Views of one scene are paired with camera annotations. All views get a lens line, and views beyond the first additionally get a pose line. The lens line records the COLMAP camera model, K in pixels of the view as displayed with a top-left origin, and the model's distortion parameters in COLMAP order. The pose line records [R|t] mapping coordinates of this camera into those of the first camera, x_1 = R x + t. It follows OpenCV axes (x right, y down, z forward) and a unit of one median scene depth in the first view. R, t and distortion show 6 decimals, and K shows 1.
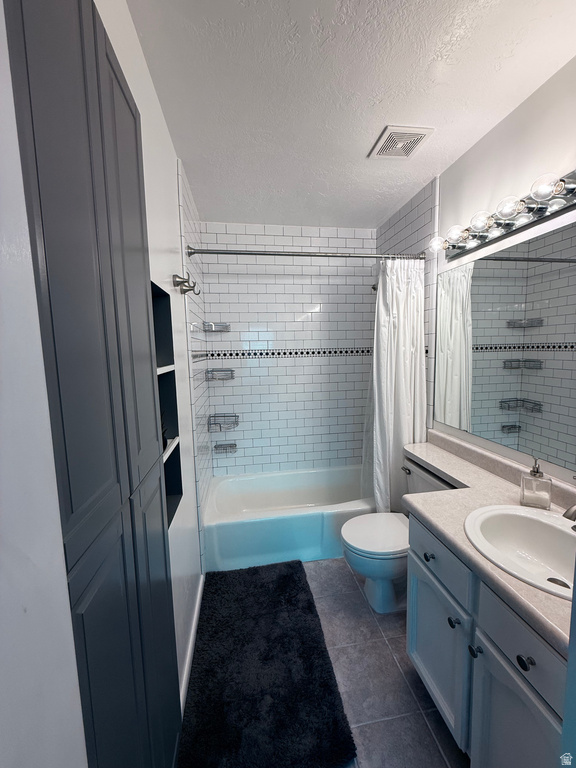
lens RADIAL K [[306.3, 0, 290.0], [0, 306.3, 381.5], [0, 0, 1]] dist [-0.003141, 0.001028]
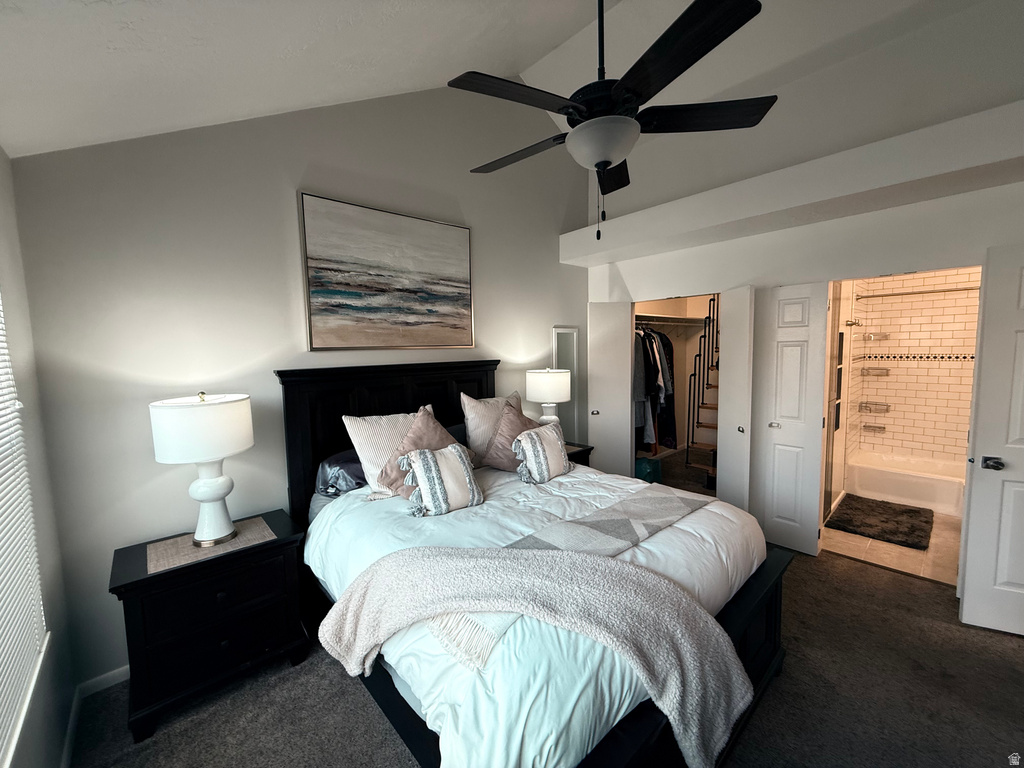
lens RADIAL K [[408.4, 0, 510.1], [0, 408.4, 385.0], [0, 0, 1]] dist [-0.003141, 0.001028]
pose [[0.552339, 0.087058, -0.829061, 0.364978], [-0.069836, 0.995868, 0.058047, 0.040866], [0.830689, 0.025836, 0.556136, -1.289166]]
